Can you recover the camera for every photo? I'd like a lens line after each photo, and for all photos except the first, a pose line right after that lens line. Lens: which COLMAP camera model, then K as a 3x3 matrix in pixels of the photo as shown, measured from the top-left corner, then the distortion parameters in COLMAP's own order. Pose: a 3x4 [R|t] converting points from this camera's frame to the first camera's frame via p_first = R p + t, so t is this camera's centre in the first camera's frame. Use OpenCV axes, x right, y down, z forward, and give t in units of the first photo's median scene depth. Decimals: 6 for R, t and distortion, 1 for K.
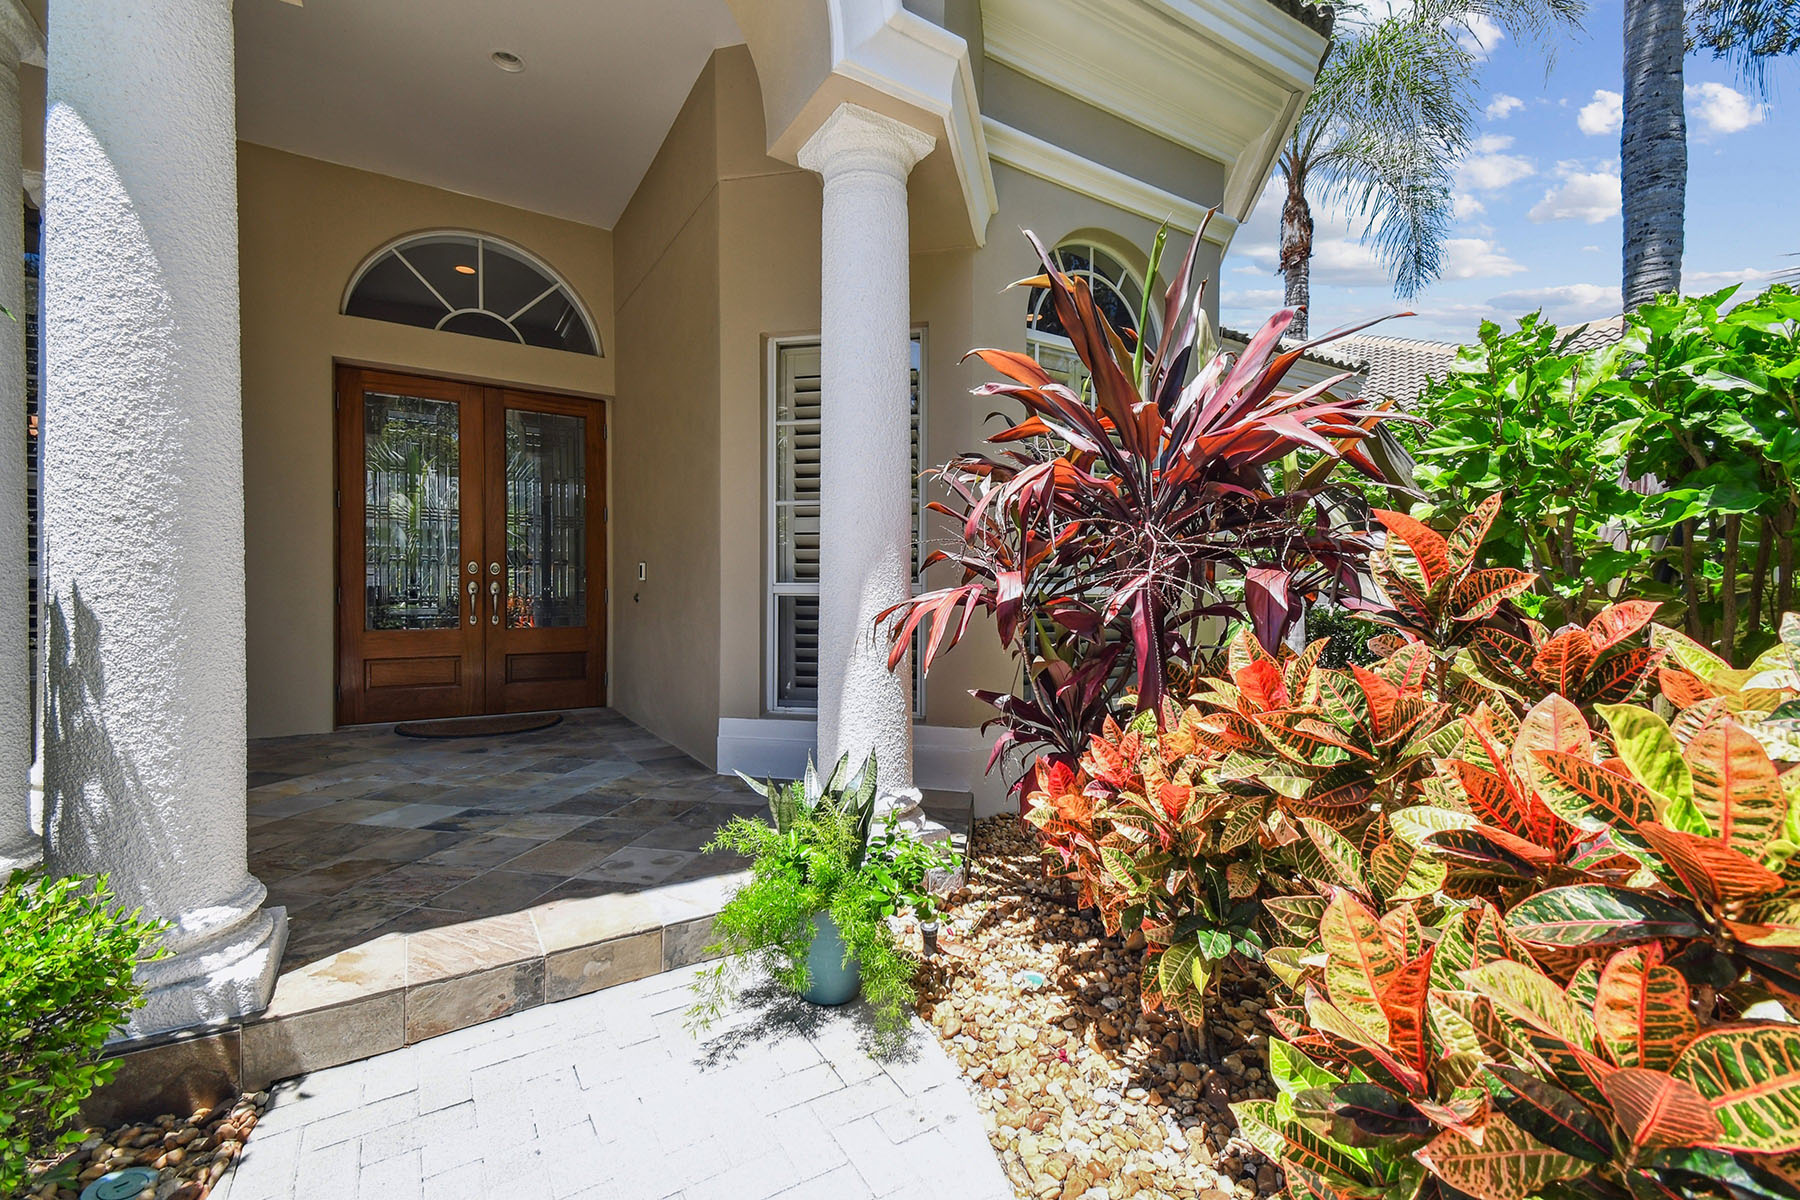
lens RADIAL K [[796.4, 0, 903.6], [0, 796.4, 595.4], [0, 0, 1]] dist [0.035263, -0.010931]
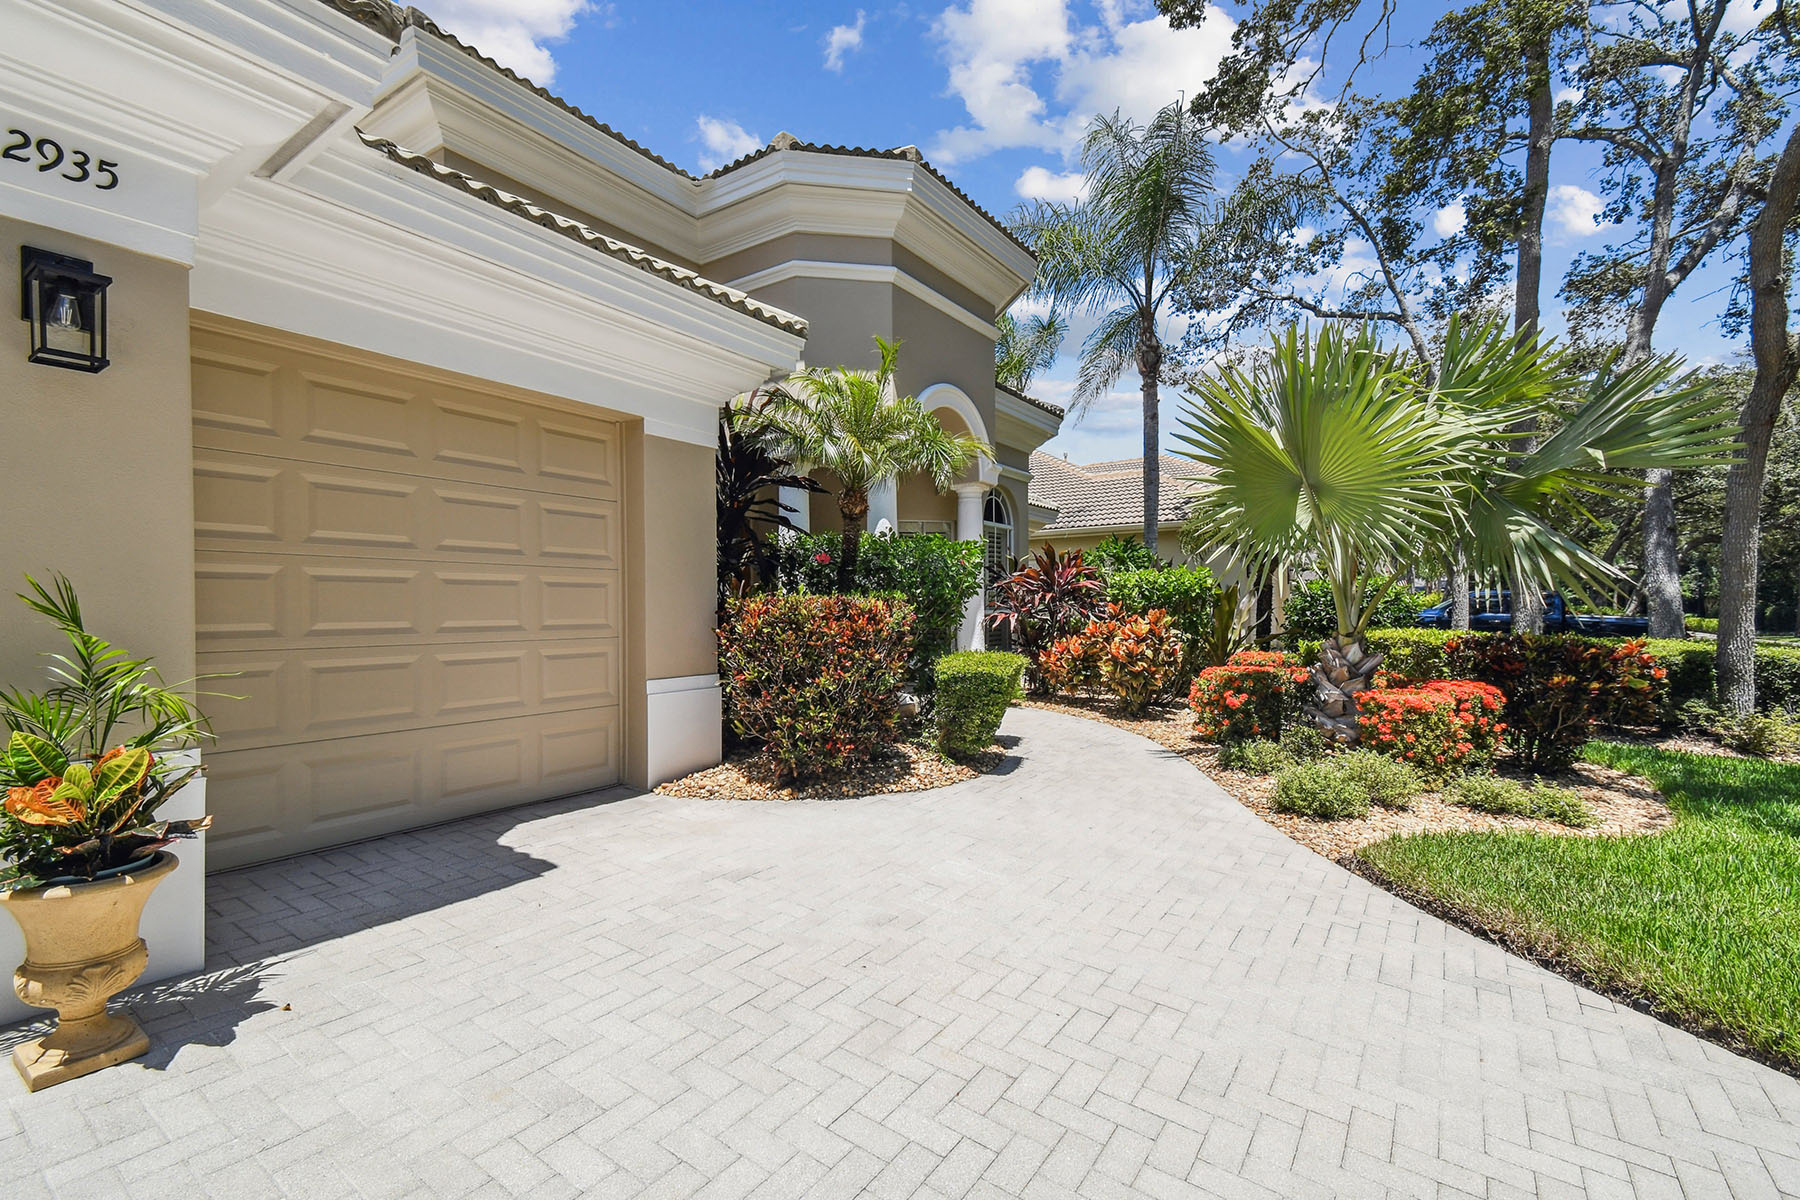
lens RADIAL K [[786.1, 0, 905.5], [0, 786.1, 623.6], [0, 0, 1]] dist [0.038617, -0.019511]
pose [[0.923871, -0.016733, 0.382338, -1.936939], [0.008510, 0.999695, 0.023187, -0.049409], [-0.382610, -0.018168, 0.923731, -2.452136]]
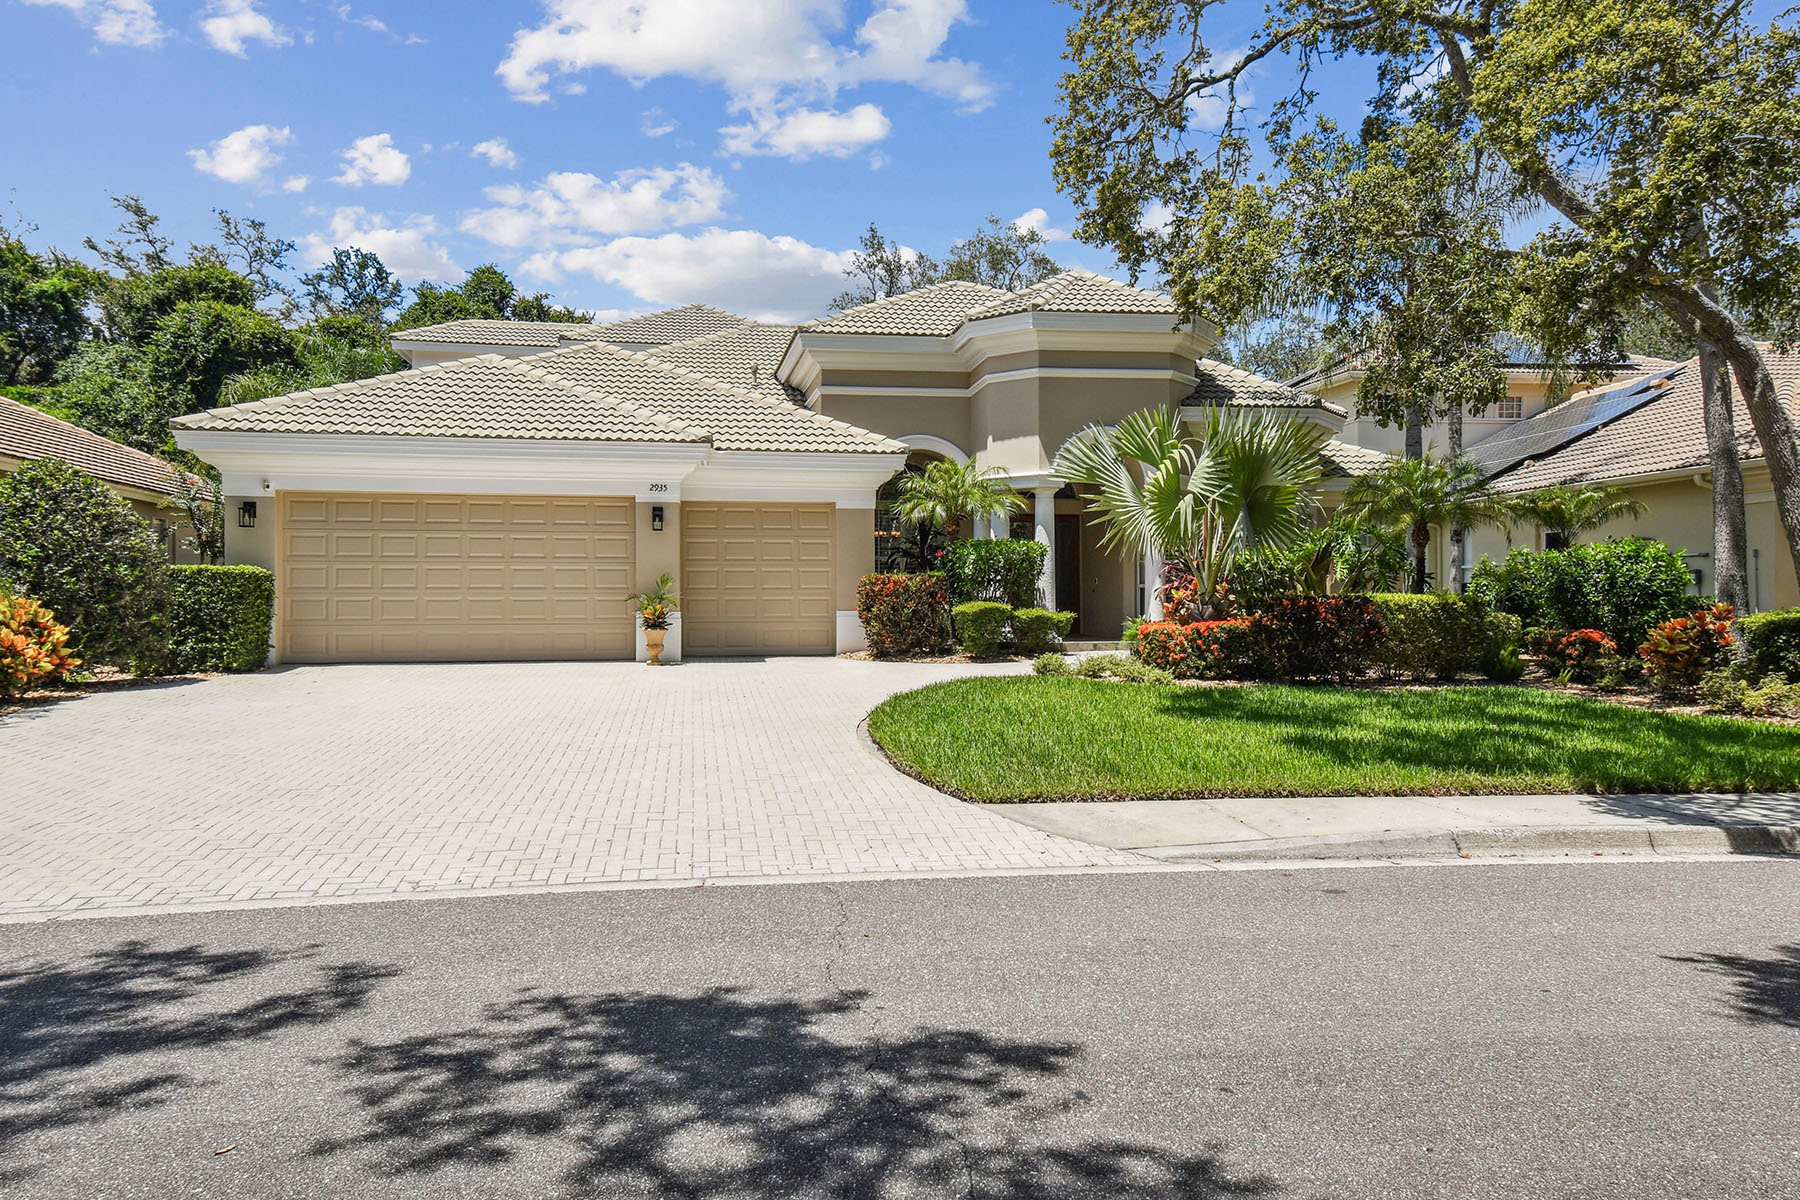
lens RADIAL K [[1294.5, 0, 899.8], [0, 1294.5, 573.2], [0, 0, 1]] dist [0.091010, 0.001000]
pose [[0.923295, -0.015415, -0.383783, 1.707777], [0.008216, 0.999758, -0.020391, 0.083881], [0.384005, 0.015674, 0.923198, -7.635731]]
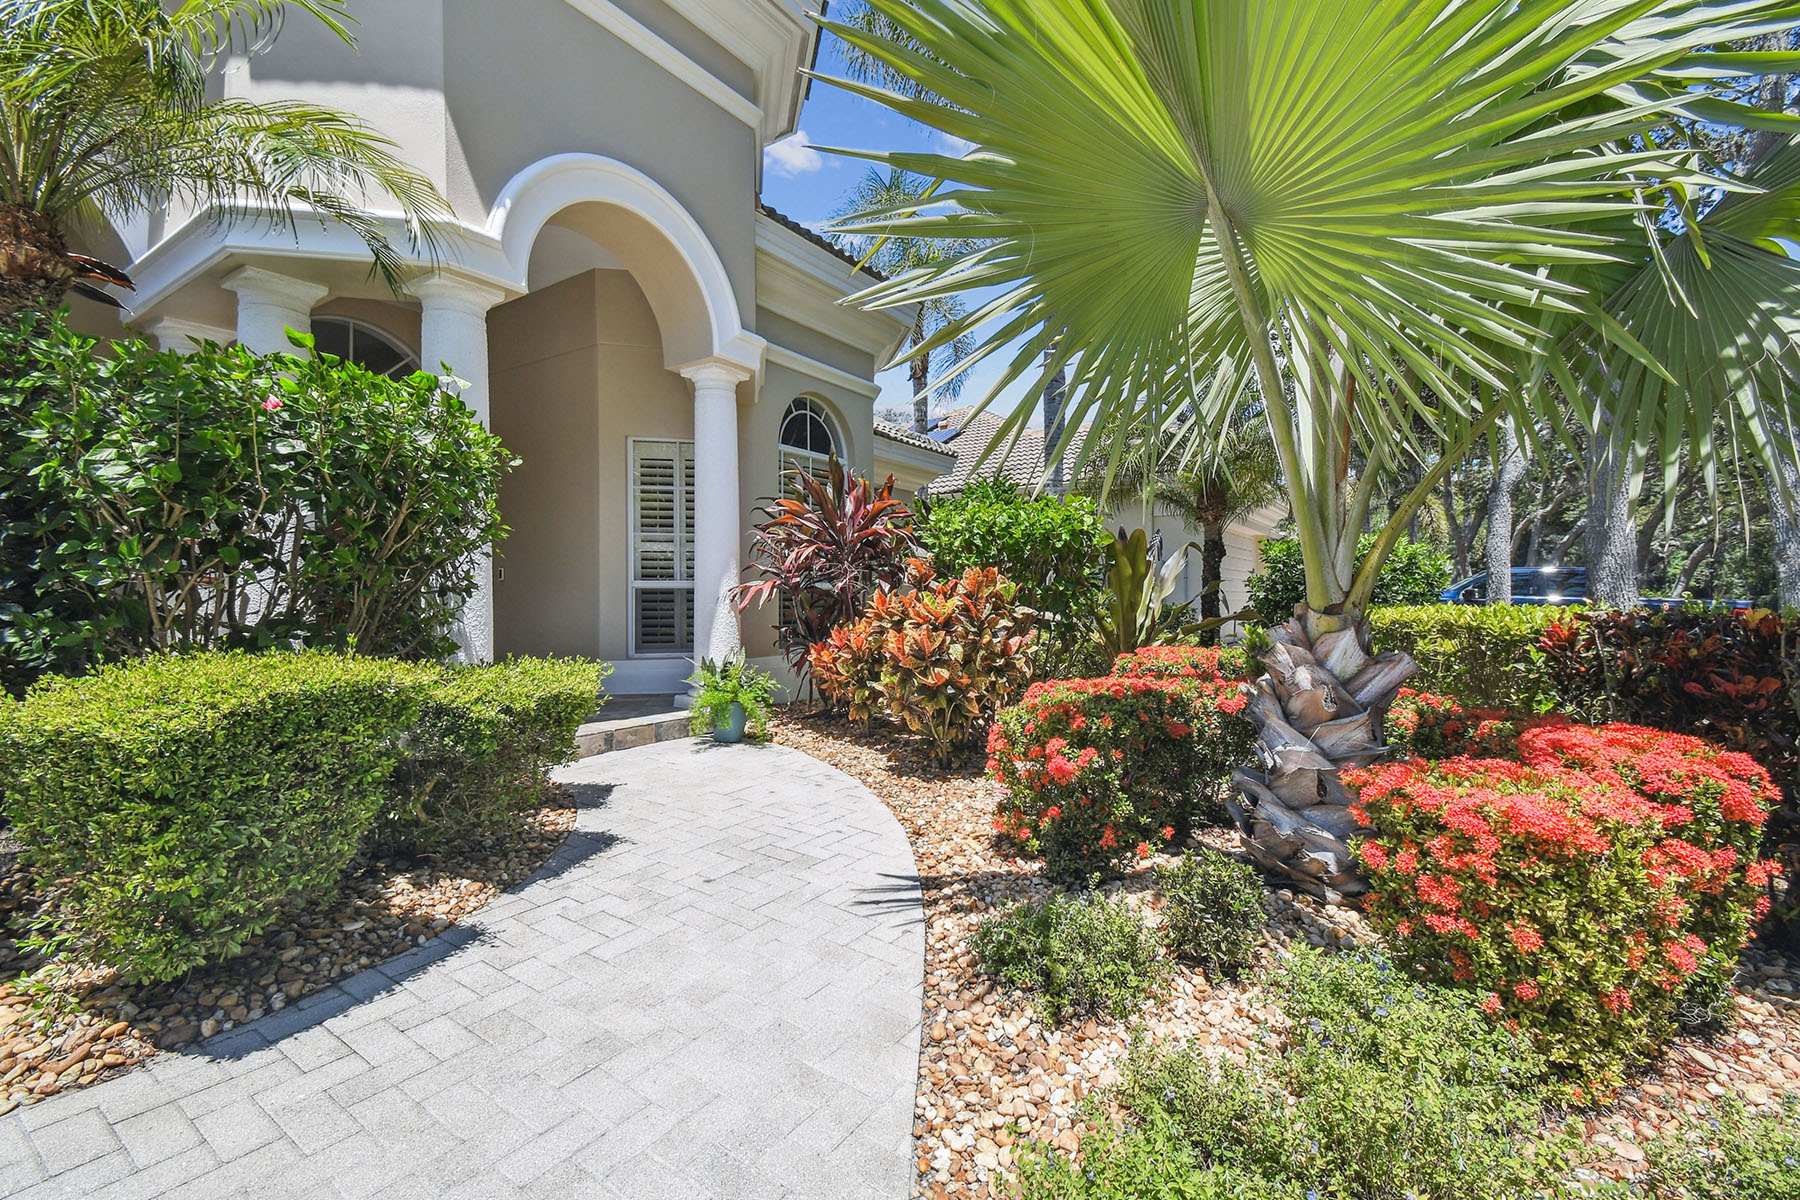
lens RADIAL K [[802.7, 0, 900.0], [0, 802.7, 600.0], [0, 0, 1]] dist [0.043848, -0.021567]
pose [[0.920822, -0.011716, 0.389806, -0.507018], [0.009492, 0.999926, 0.007632, 0.036903], [-0.389866, -0.003328, 0.920865, -1.342827]]
